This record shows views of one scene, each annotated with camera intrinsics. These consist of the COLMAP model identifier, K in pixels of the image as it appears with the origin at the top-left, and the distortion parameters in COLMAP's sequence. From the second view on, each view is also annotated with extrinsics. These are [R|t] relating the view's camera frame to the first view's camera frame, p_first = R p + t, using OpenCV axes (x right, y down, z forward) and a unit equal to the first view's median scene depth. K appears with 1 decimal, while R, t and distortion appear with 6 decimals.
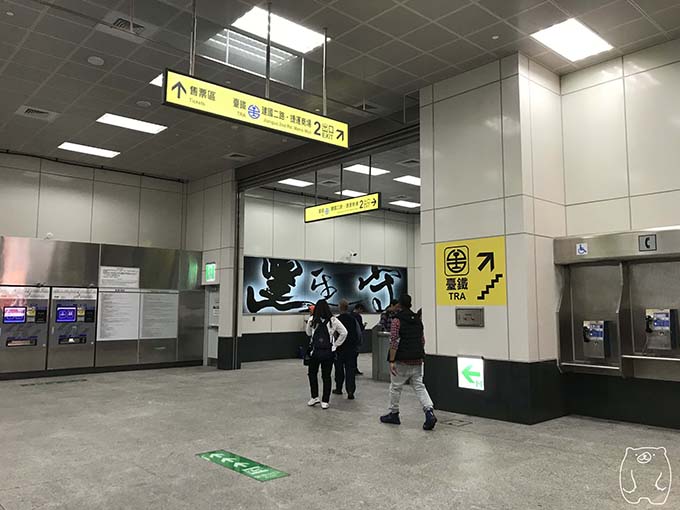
lens RADIAL K [[558.6, 0, 340.3], [0, 558.6, 251.7], [0, 0, 1]] dist [0.007656, -0.004138]
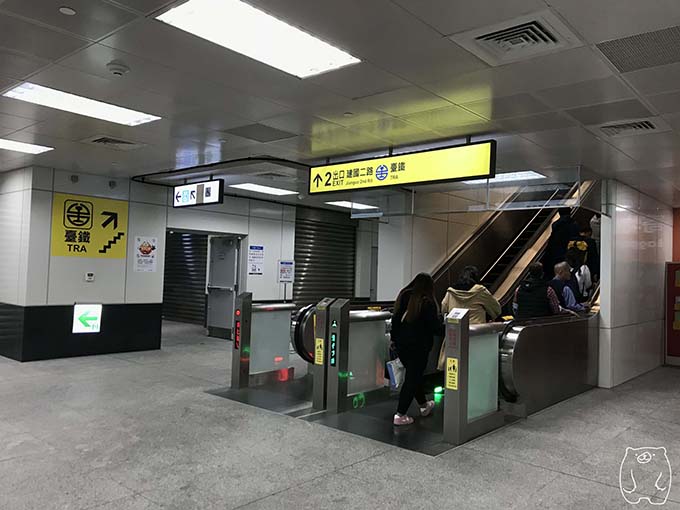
lens RADIAL K [[558.6, 0, 339.5], [0, 558.6, 255.7], [0, 0, 1]] dist [0.007656, -0.004138]
pose [[-0.112133, 0.016401, 0.993558, -0.905435], [-0.138826, 0.989799, -0.032007, 0.059680], [-0.983948, -0.141521, -0.108712, 0.635362]]
